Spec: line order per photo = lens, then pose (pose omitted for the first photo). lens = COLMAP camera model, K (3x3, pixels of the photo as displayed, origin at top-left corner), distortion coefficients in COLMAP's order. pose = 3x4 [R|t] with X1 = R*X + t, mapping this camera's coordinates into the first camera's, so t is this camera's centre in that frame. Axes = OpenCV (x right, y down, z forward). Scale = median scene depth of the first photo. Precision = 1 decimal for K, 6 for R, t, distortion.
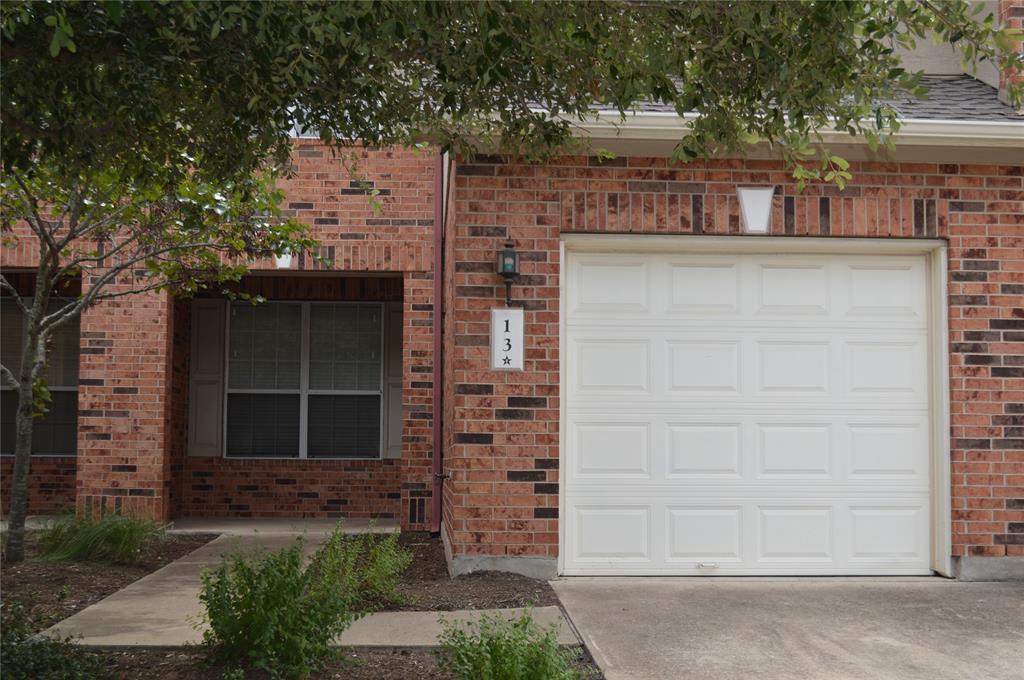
lens RADIAL K [[1417.0, 0, 512.0], [0, 1417.0, 339.6], [0, 0, 1]] dist [-0.016310, 0.000000]
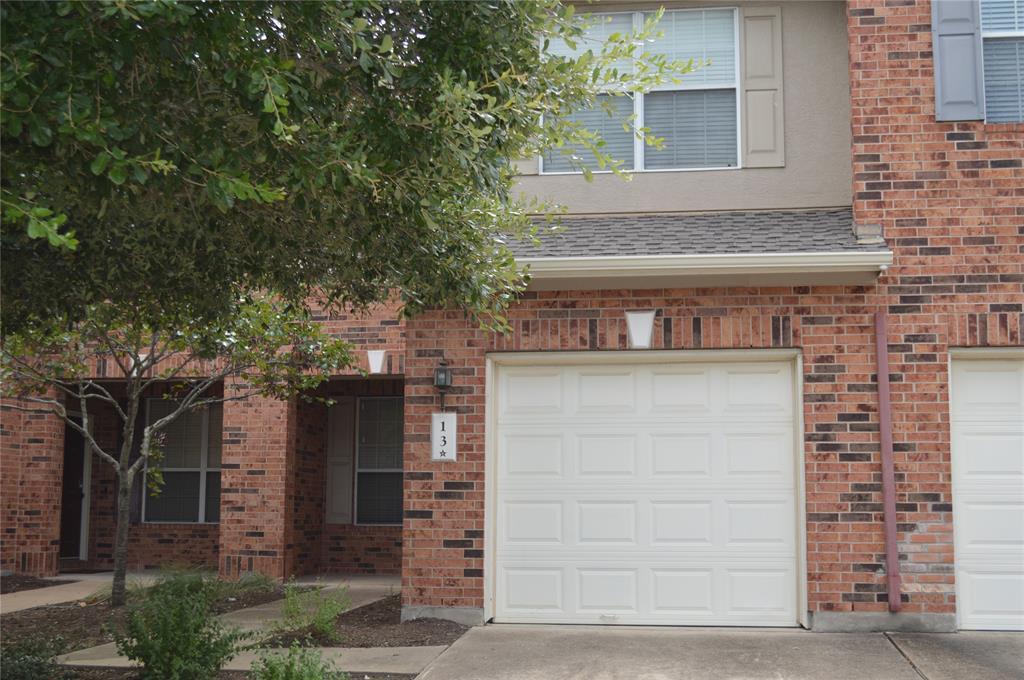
lens RADIAL K [[1279.7, 0, 512.1], [0, 1279.7, 340.8], [0, 0, 1]] dist [-0.027886, 0.000000]
pose [[0.978664, -0.030011, -0.203265, 0.289992], [0.018891, 0.998228, -0.056430, -0.019954], [0.204599, 0.051386, 0.977496, -0.125129]]
